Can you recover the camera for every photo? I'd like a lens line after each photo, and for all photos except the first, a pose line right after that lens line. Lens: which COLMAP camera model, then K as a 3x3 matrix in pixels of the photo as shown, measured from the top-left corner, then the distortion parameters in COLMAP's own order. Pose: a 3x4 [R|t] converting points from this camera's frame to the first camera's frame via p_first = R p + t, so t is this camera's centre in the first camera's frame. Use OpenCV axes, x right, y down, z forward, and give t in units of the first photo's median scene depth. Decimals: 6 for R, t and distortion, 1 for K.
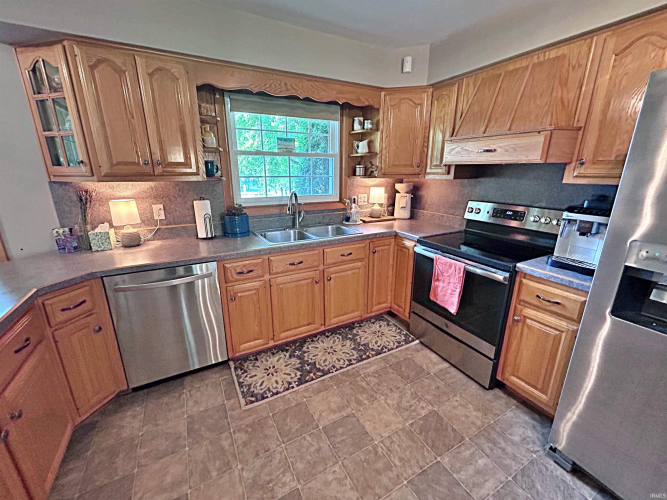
lens RADIAL K [[276.4, 0, 331.7], [0, 276.4, 248.9], [0, 0, 1]] dist [0.000089, 0.000911]
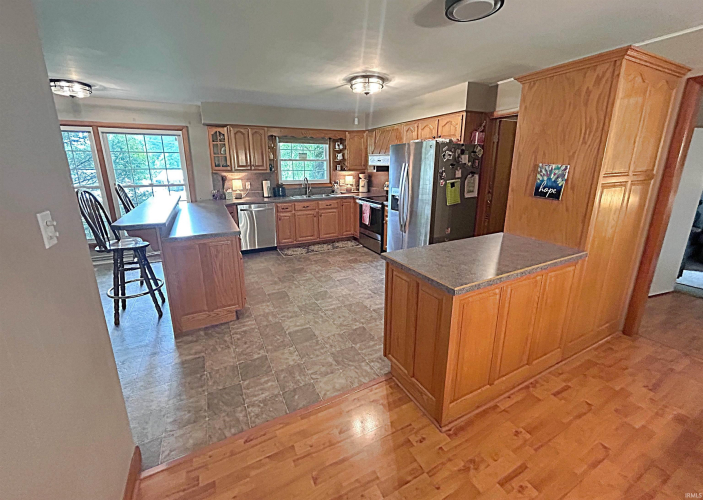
lens RADIAL K [[287.4, 0, 350.4], [0, 287.4, 235.0], [0, 0, 1]] dist [0.000144, 0.000043]
pose [[0.999732, 0.003646, -0.022845, 0.302596], [-0.004438, 0.999387, -0.034714, 0.365962], [0.022705, 0.034806, 0.999136, -1.405163]]
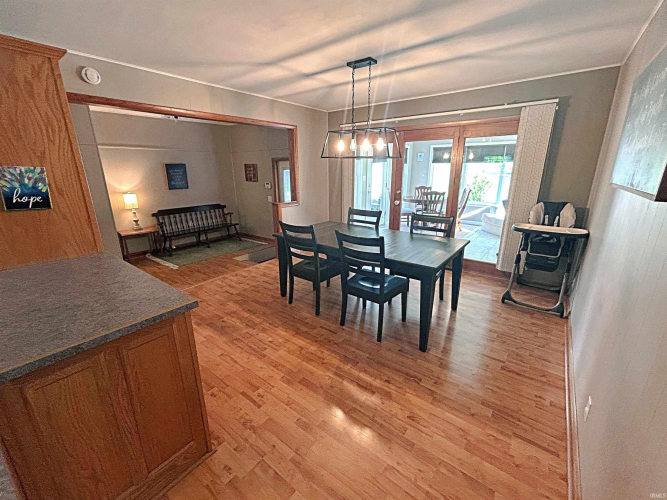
lens RADIAL K [[281.4, 0, 332.0], [0, 281.4, 248.9], [0, 0, 1]] dist [-0.001294, 0.000407]
pose [[-0.397196, -0.250187, 0.882974, -0.083191], [0.260781, 0.891694, 0.369967, 0.226036], [-0.879903, 0.377212, -0.288933, -0.856970]]
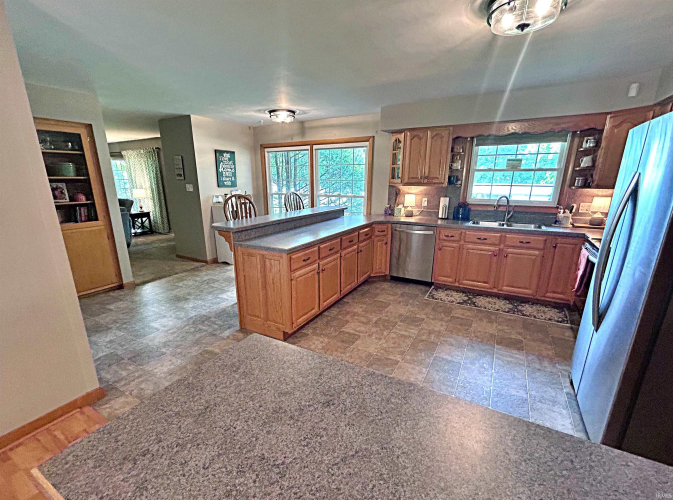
lens RADIAL K [[302.4, 0, 327.3], [0, 302.4, 263.5], [0, 0, 1]] dist [-0.000123, 0.000380]
pose [[0.519231, 0.234237, -0.821908, 0.866678], [-0.233404, 0.964013, 0.127285, 0.172460], [0.822145, 0.125746, 0.555217, -0.692699]]
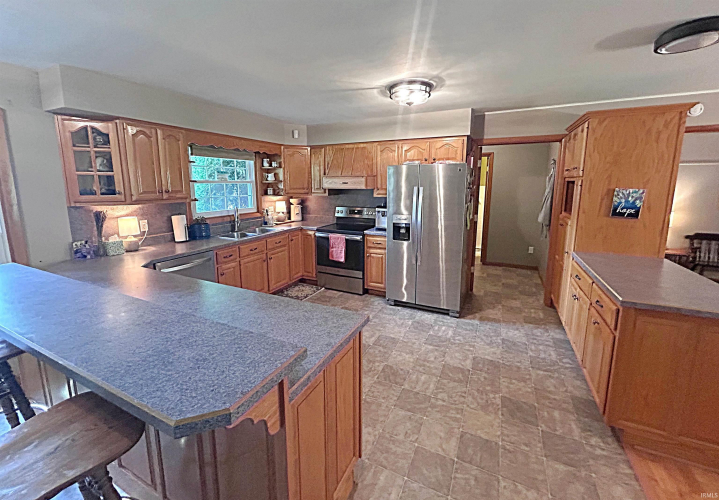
lens RADIAL K [[298.0, 0, 357.8], [0, 298.0, 229.2], [0, 0, 1]] dist [0.000014, 0.000133]
pose [[0.812908, -0.092084, 0.575067, -0.606346], [0.162601, 0.984041, -0.072279, 0.156641], [-0.559234, 0.152262, 0.814907, -0.758085]]
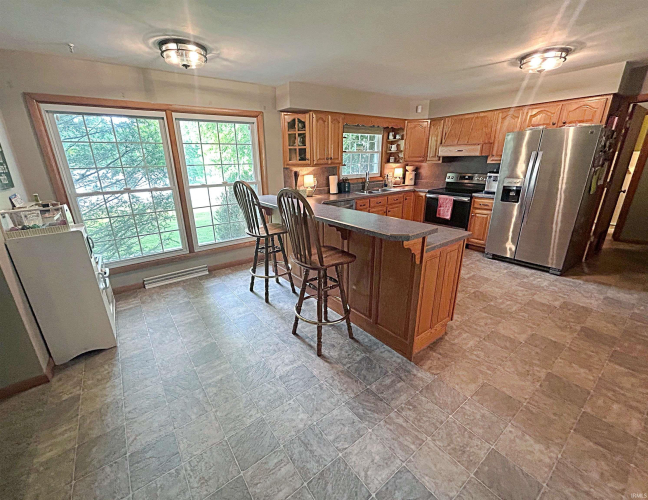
lens RADIAL K [[274.4, 0, 313.2], [0, 274.4, 248.8], [0, 0, 1]] dist [0.000049, 0.000430]
pose [[0.991392, -0.059871, 0.116433, -0.902634], [0.055369, 0.997602, 0.041528, 0.292988], [-0.118640, -0.034724, 0.992330, -1.108025]]
